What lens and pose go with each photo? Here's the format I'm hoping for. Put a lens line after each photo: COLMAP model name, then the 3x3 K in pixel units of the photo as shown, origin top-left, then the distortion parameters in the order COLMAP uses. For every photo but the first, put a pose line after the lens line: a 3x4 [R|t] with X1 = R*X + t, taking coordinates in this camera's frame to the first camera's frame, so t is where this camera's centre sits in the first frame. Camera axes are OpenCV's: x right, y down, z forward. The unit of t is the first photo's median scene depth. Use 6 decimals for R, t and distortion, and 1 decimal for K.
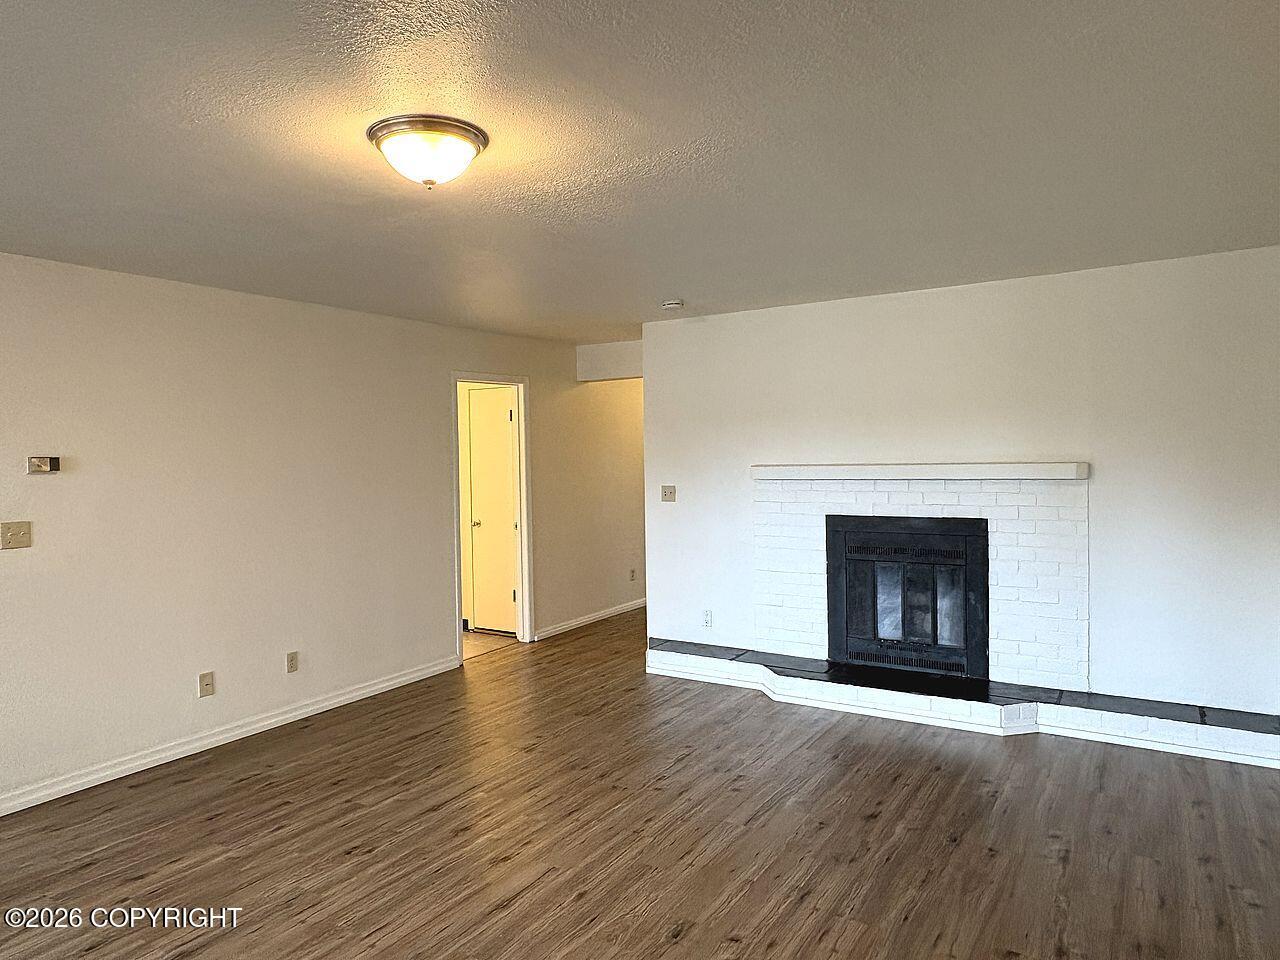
lens RADIAL K [[816.2, 0, 641.1], [0, 816.2, 477.6], [0, 0, 1]] dist [0.022433, -0.002669]
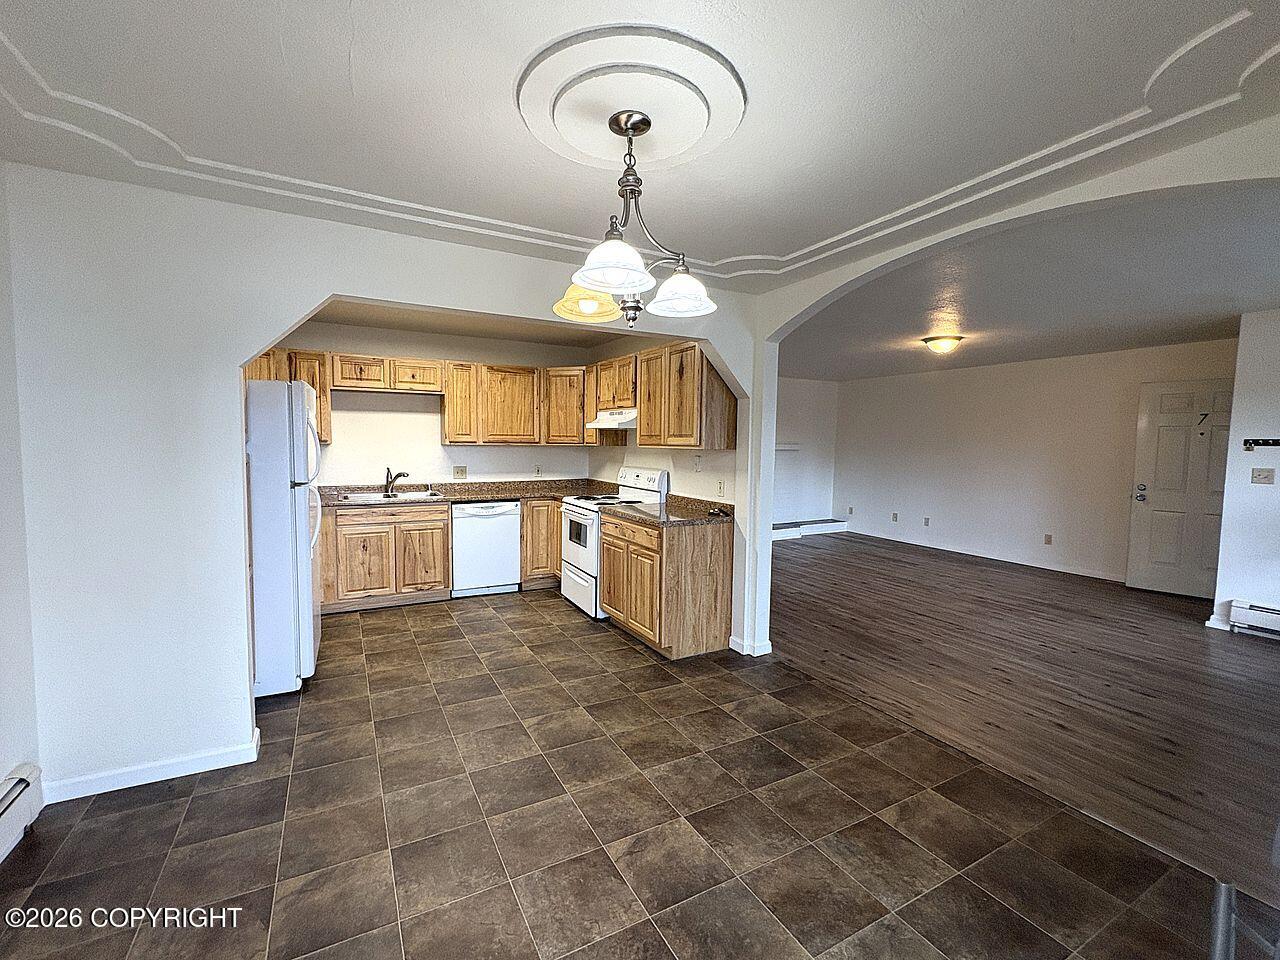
lens RADIAL K [[556.4, 0, 638.3], [0, 556.4, 478.7], [0, 0, 1]] dist [-0.000293, 0.001154]
pose [[0.483869, -0.042901, 0.874088, -1.755440], [0.010977, 0.999017, 0.042957, 0.025393], [-0.875072, -0.011191, 0.483864, 0.628193]]
